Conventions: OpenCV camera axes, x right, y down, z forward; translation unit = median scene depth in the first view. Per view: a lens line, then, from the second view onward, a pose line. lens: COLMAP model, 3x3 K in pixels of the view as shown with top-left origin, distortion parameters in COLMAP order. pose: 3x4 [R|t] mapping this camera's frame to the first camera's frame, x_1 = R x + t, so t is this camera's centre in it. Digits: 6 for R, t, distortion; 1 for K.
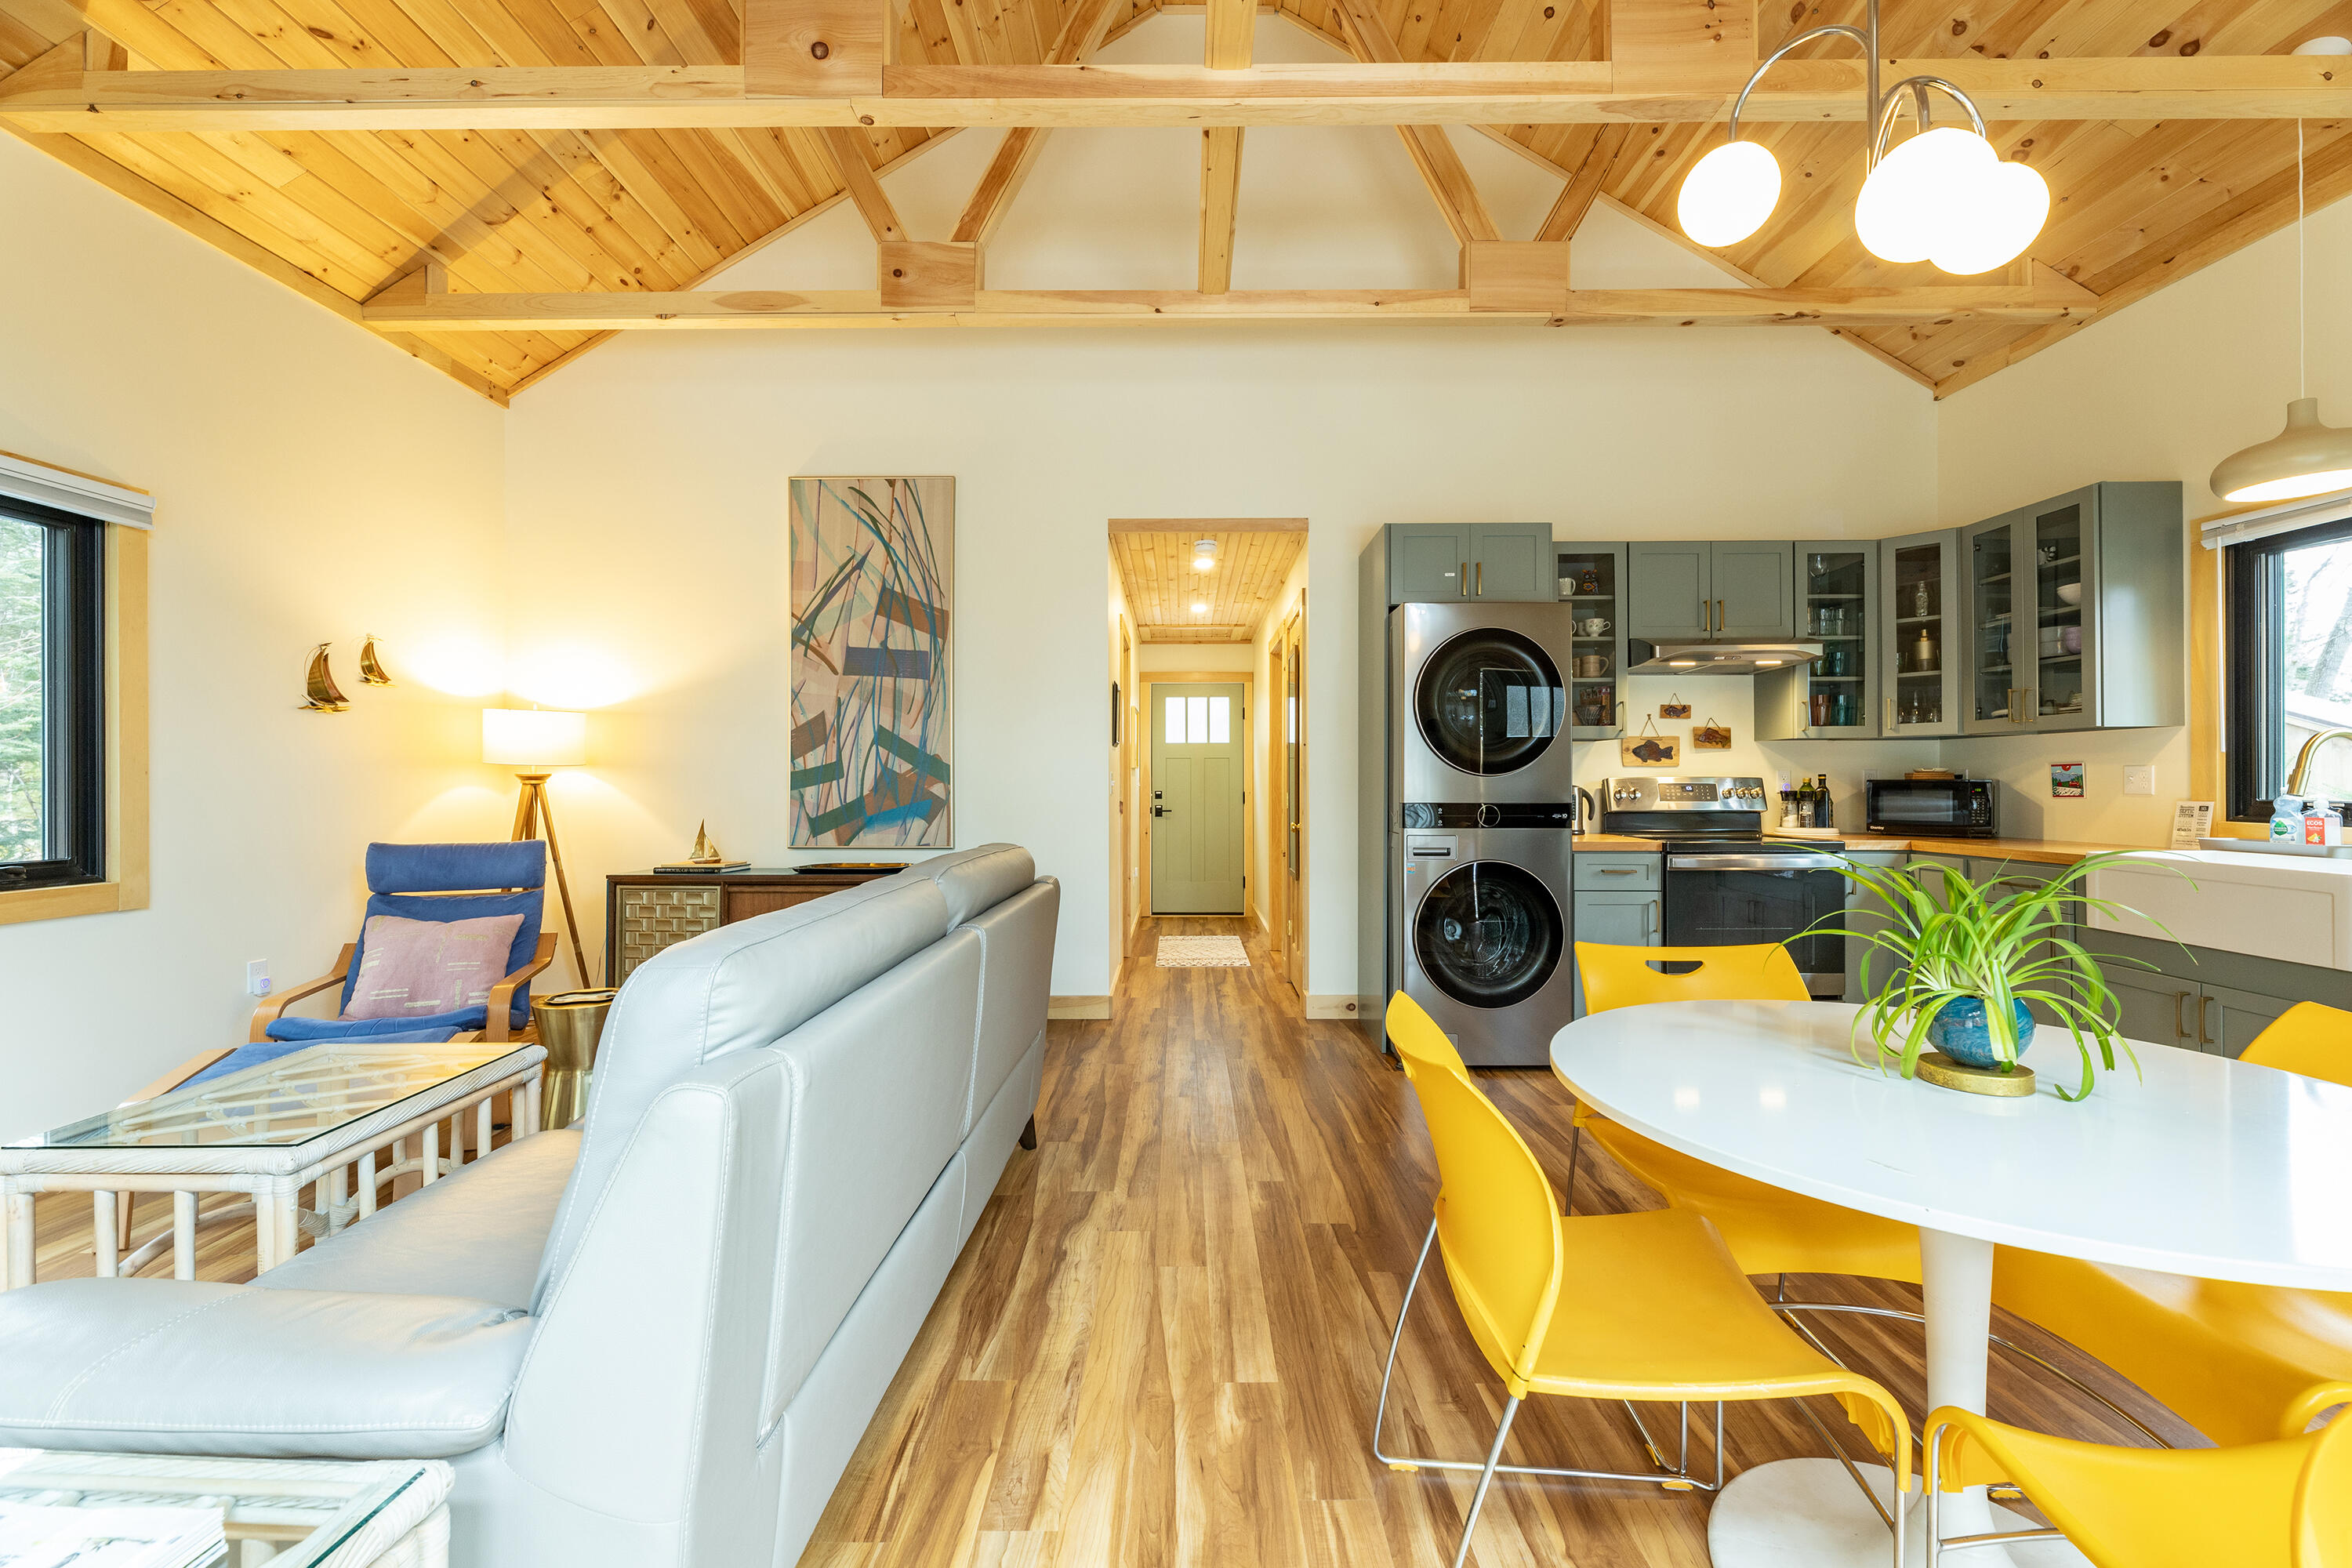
lens RADIAL K [[931.7, 0, 1181.2], [0, 931.7, 780.8], [0, 0, 1]] dist [-0.002071, -0.000387]
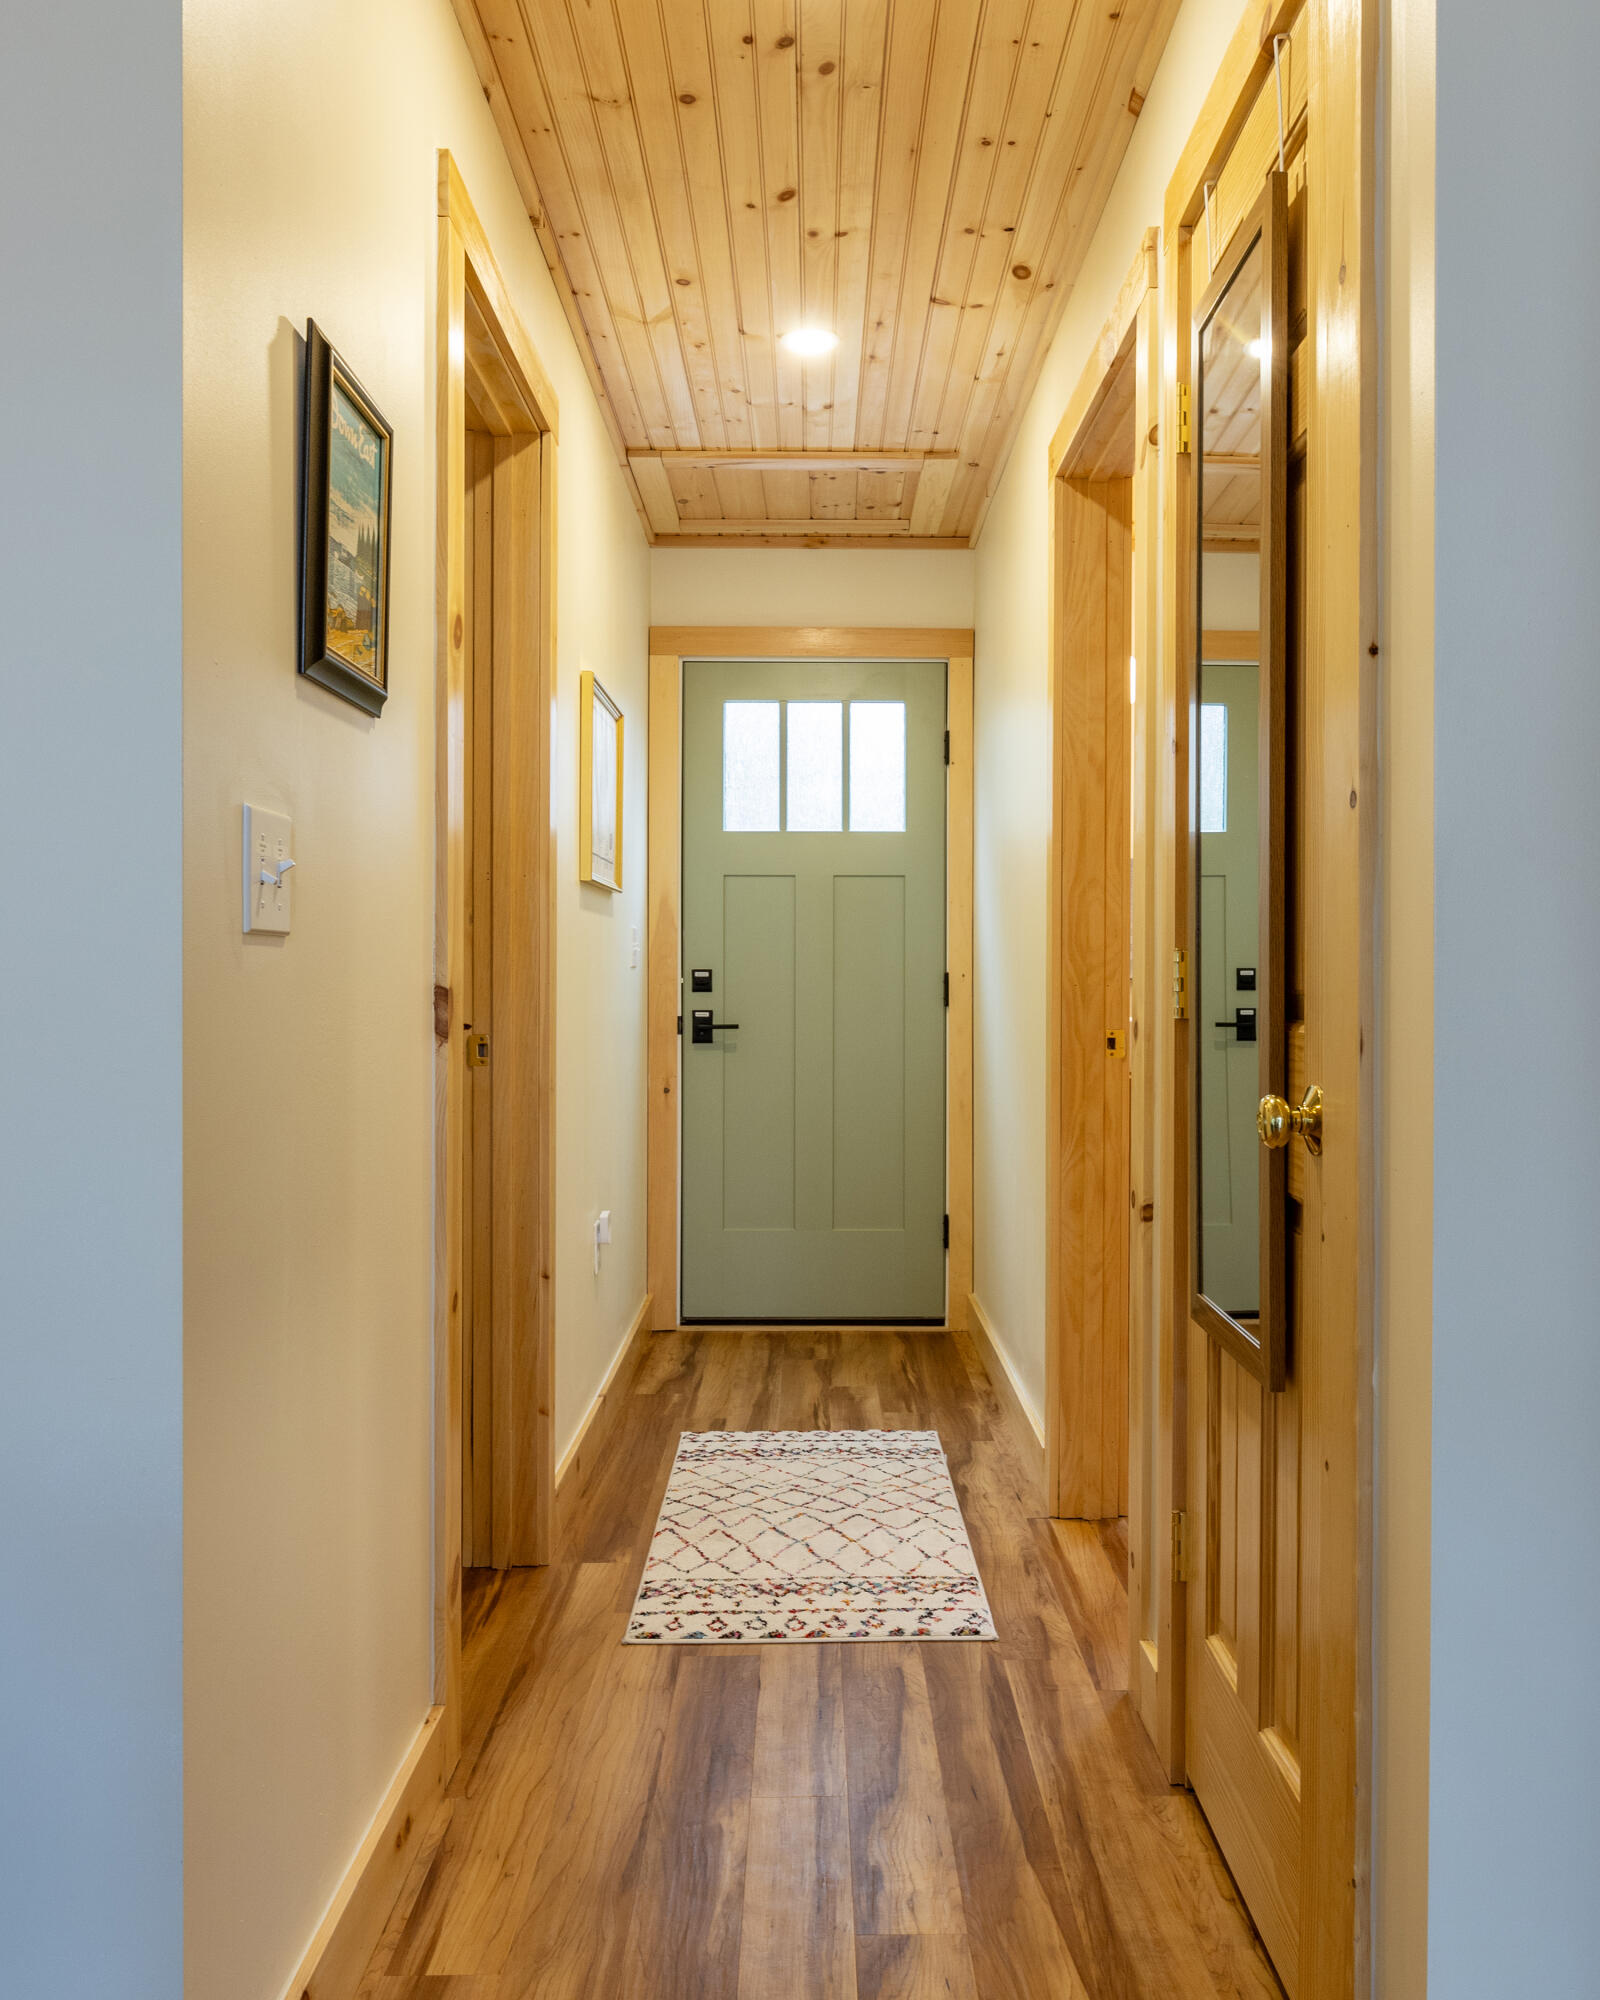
lens RADIAL K [[1605.9, 0, 808.0], [0, 1605.9, 998.9], [0, 0, 1]] dist [0.006488, 0.004308]
pose [[0.999995, 0.002692, -0.001910, 0.031887], [-0.002662, 0.999870, 0.015894, 0.023880], [0.001953, -0.015889, 0.999872, 0.768247]]
